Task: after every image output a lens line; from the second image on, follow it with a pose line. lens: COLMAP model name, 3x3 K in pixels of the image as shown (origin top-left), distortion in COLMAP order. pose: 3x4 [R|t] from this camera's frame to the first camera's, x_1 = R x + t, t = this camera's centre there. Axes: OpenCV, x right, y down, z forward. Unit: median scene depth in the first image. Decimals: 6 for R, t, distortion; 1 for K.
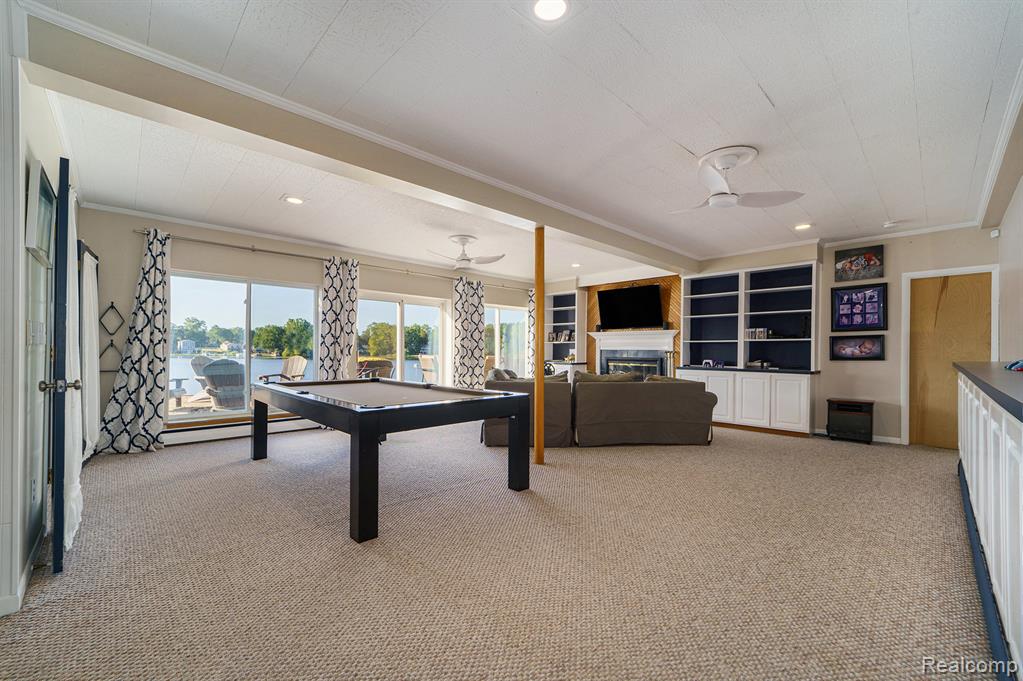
lens RADIAL K [[414.2, 0, 508.7], [0, 414.2, 341.9], [0, 0, 1]] dist [-0.012185, -0.000321]
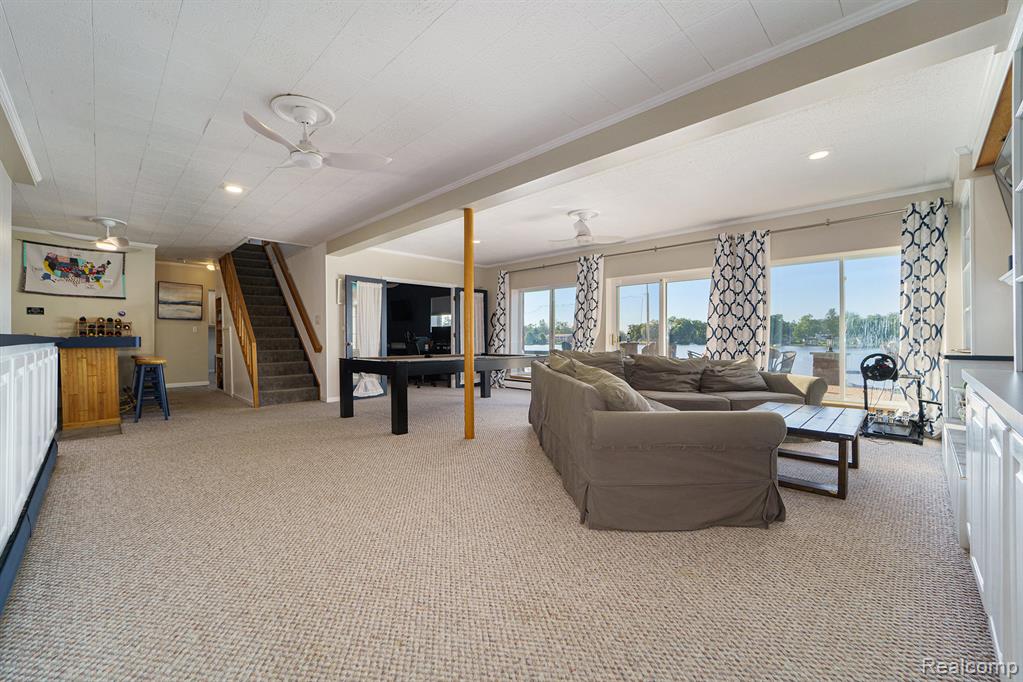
lens RADIAL K [[414.2, 0, 508.7], [0, 414.2, 342.4], [0, 0, 1]] dist [-0.012185, -0.000321]
pose [[0.024798, 0.002533, -0.999689, 0.814869], [0.031914, 0.999485, 0.003324, 0.032252], [0.999183, -0.031986, 0.024704, 0.810255]]
